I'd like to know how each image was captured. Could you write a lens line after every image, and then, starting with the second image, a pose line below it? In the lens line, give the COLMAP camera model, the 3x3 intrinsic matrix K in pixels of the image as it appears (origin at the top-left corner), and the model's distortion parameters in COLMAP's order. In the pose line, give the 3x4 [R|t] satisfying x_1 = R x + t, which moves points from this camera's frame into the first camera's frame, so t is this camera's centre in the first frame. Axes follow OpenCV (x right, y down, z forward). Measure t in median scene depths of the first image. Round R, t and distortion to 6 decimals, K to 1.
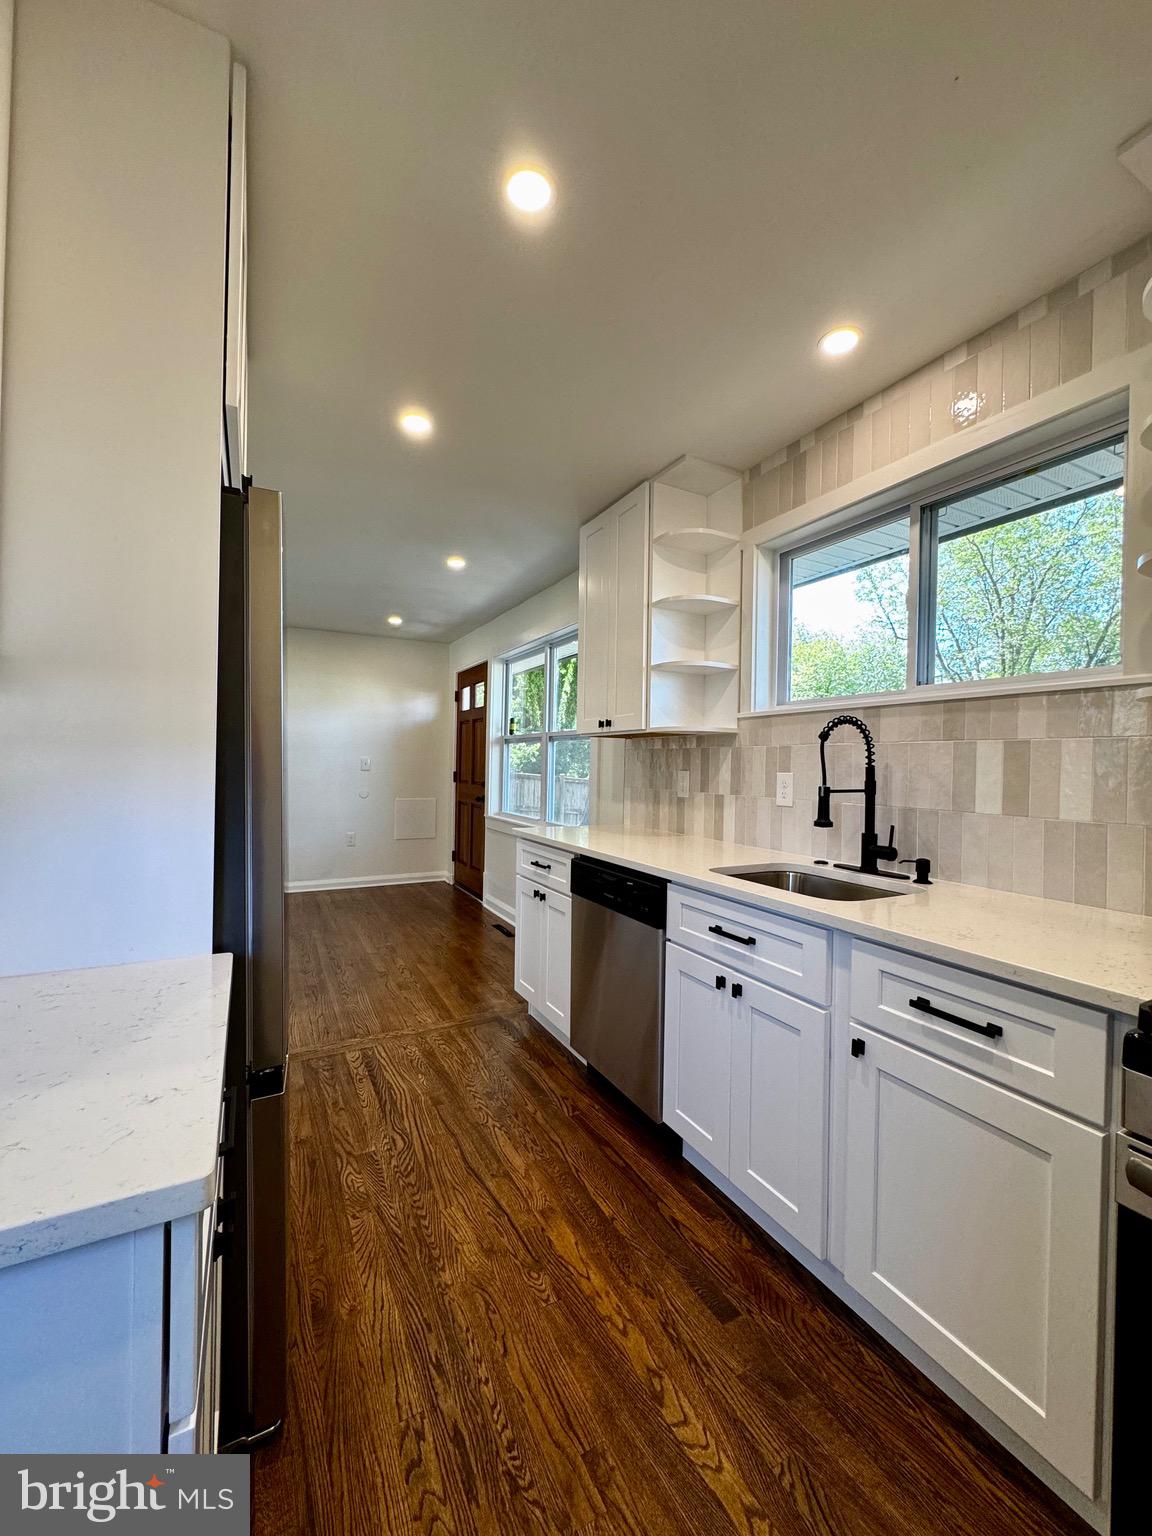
lens RADIAL K [[594.1, 0, 567.6], [0, 594.1, 767.1], [0, 0, 1]] dist [-0.000989, -0.000010]
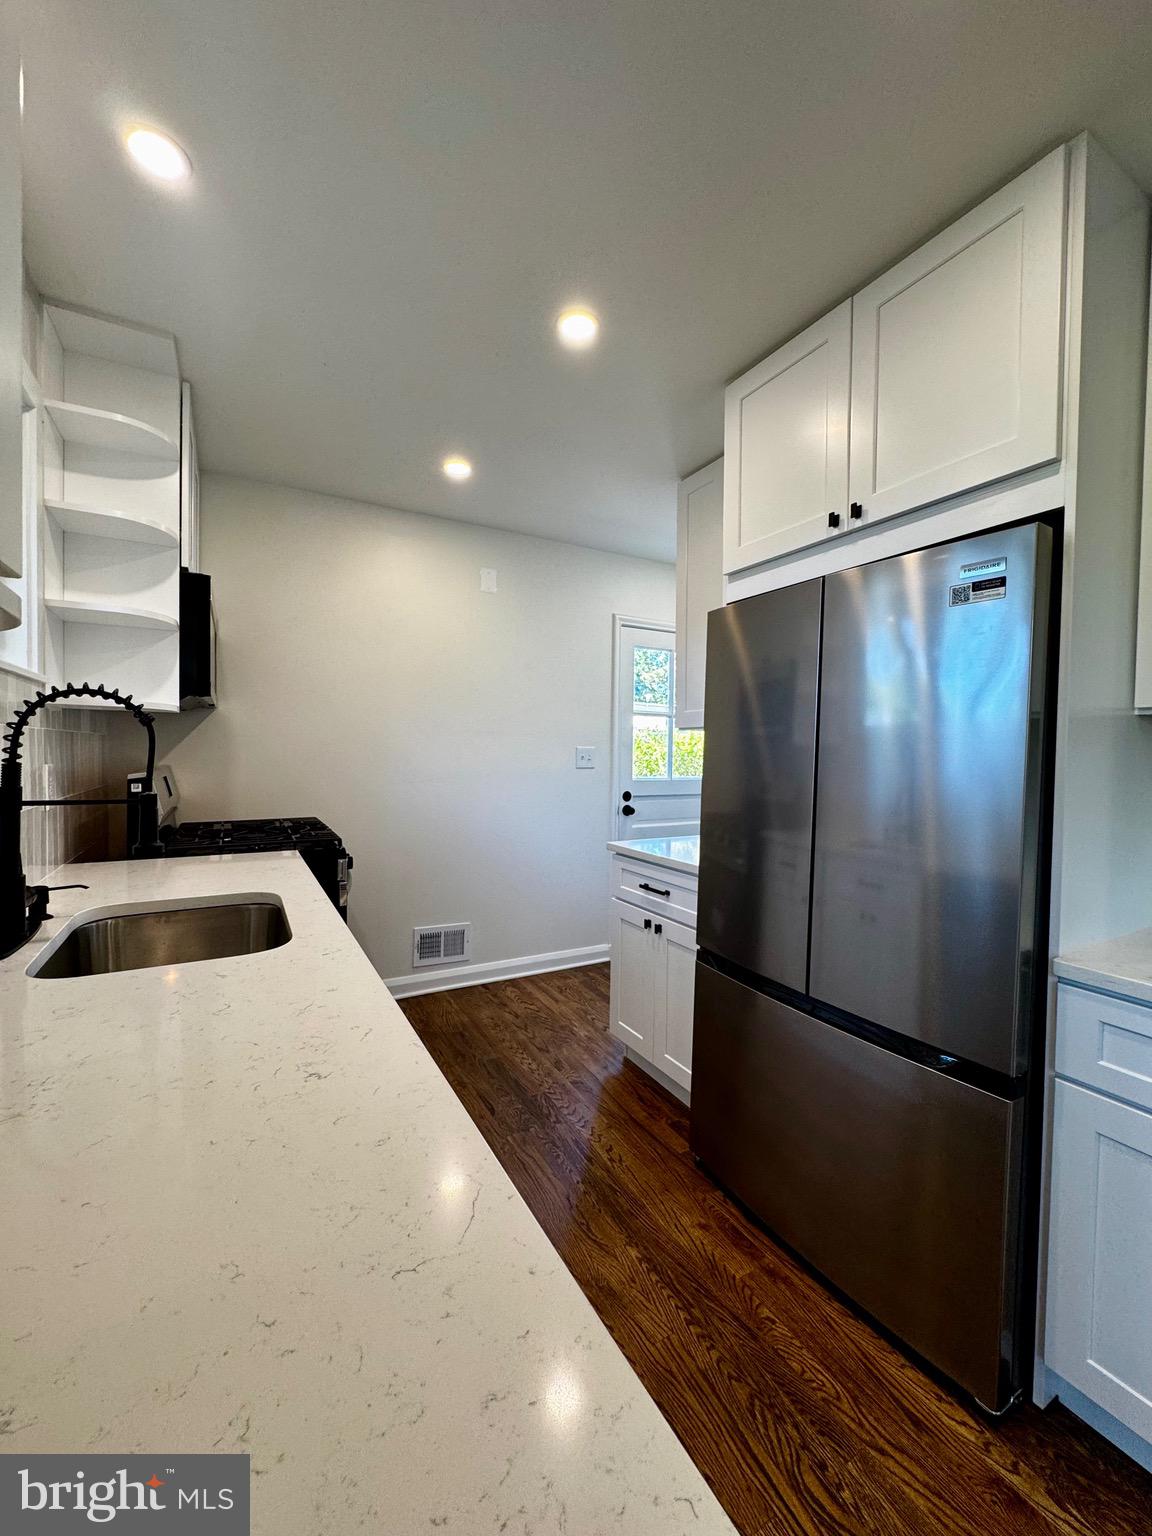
lens RADIAL K [[611.1, 0, 569.9], [0, 611.1, 767.8], [0, 0, 1]] dist [-0.000058, 0.000136]
pose [[-0.999012, -0.030074, -0.032712, -0.019285], [-0.031098, 0.999028, 0.031254, -0.027181], [0.031740, 0.032240, -0.998976, 1.380447]]
